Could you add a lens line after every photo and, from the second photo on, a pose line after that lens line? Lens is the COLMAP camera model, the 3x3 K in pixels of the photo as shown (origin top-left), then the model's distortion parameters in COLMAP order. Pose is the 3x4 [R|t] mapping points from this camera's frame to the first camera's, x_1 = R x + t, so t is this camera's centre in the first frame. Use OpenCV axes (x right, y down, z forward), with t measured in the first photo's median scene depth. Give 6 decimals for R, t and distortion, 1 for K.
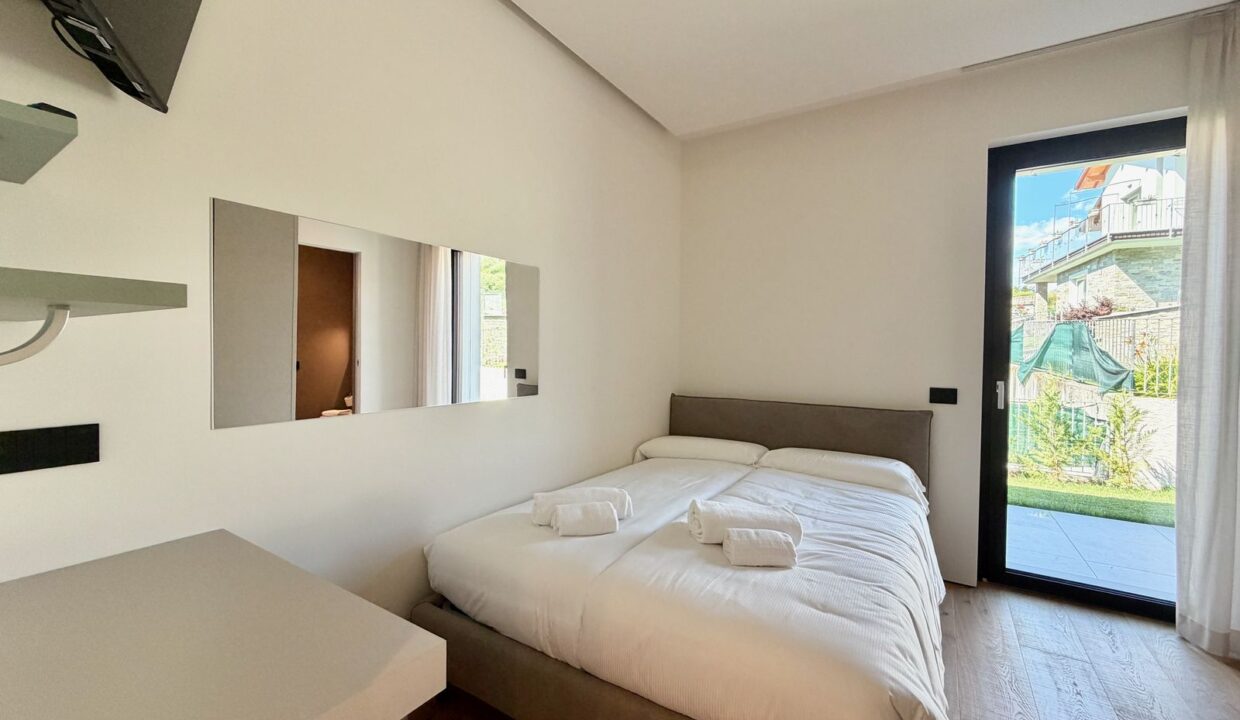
lens RADIAL K [[501.9, 0, 609.6], [0, 501.9, 354.0], [0, 0, 1]] dist [-0.000941, -0.000188]
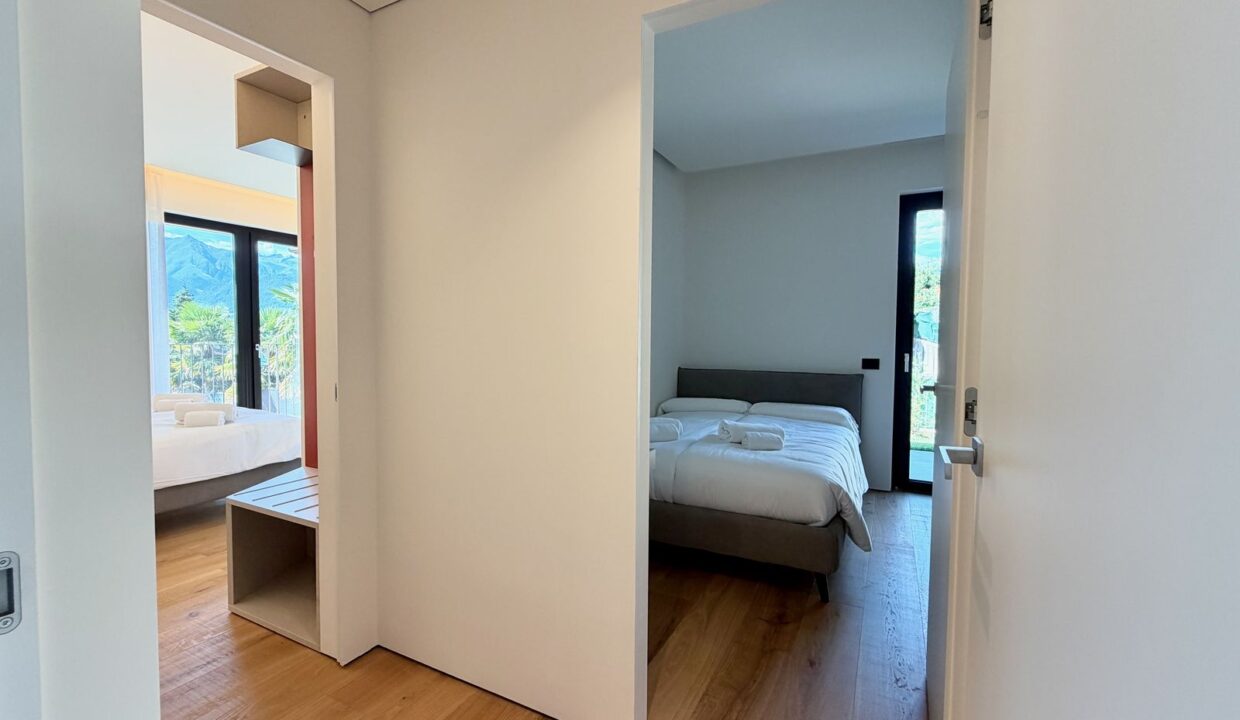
lens RADIAL K [[501.9, 0, 624.5], [0, 501.9, 348.7], [0, 0, 1]] dist [-0.000941, -0.000188]
pose [[0.995051, -0.006153, 0.099174, -0.200933], [0.004275, 0.999808, 0.019139, 0.008457], [-0.099273, -0.018620, 0.994886, -0.397475]]
